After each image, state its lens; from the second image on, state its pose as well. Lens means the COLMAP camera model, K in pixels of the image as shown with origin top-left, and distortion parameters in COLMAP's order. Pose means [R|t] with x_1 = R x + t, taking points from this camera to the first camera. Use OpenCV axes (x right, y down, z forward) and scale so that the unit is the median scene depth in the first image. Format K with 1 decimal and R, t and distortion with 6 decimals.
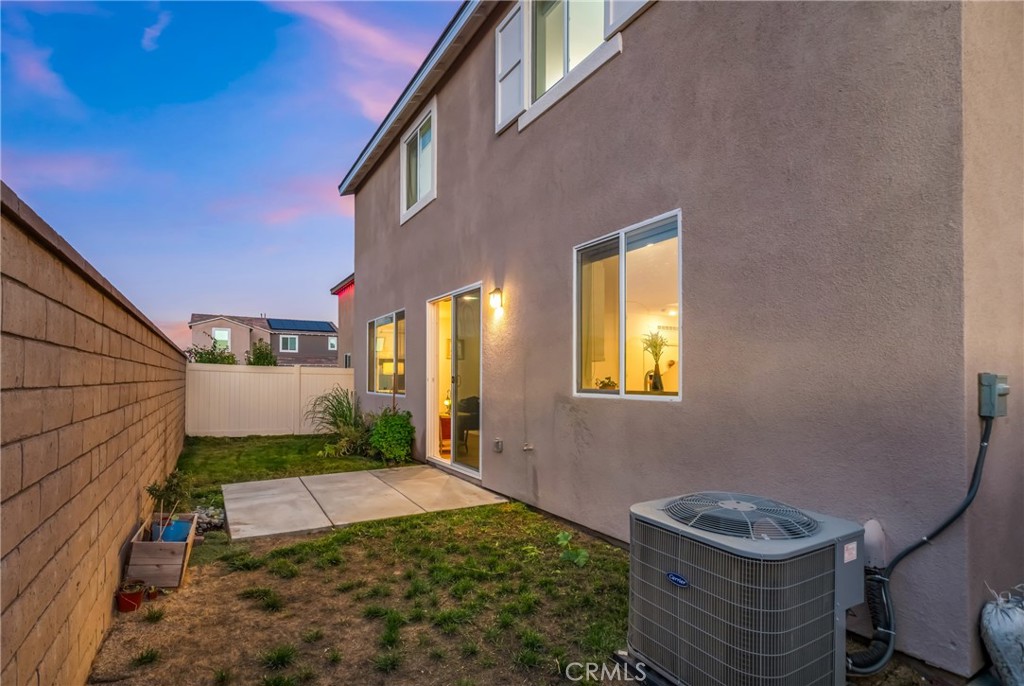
lens RADIAL K [[489.6, 0, 495.4], [0, 489.6, 376.7], [0, 0, 1]] dist [0.001675, 0.002232]
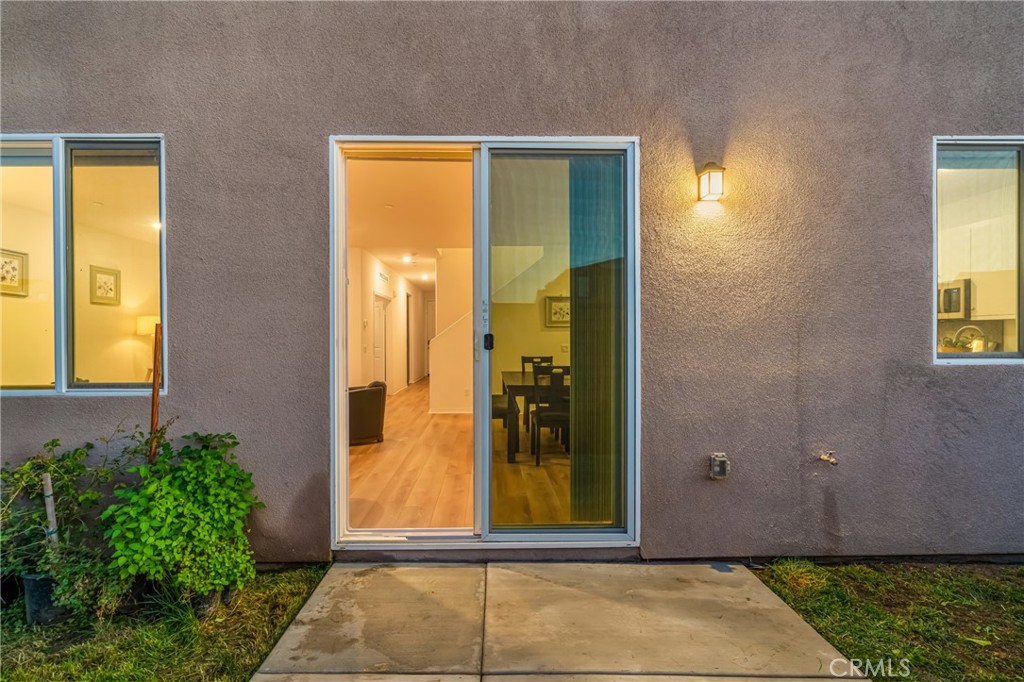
lens RADIAL K [[489.6, 0, 511.8], [0, 489.6, 341.7], [0, 0, 1]] dist [0.001675, 0.002232]
pose [[0.492987, -0.003248, 0.870031, -0.547074], [-0.000097, 0.999993, 0.003789, 0.005381], [-0.870037, -0.001952, 0.492983, 0.926243]]
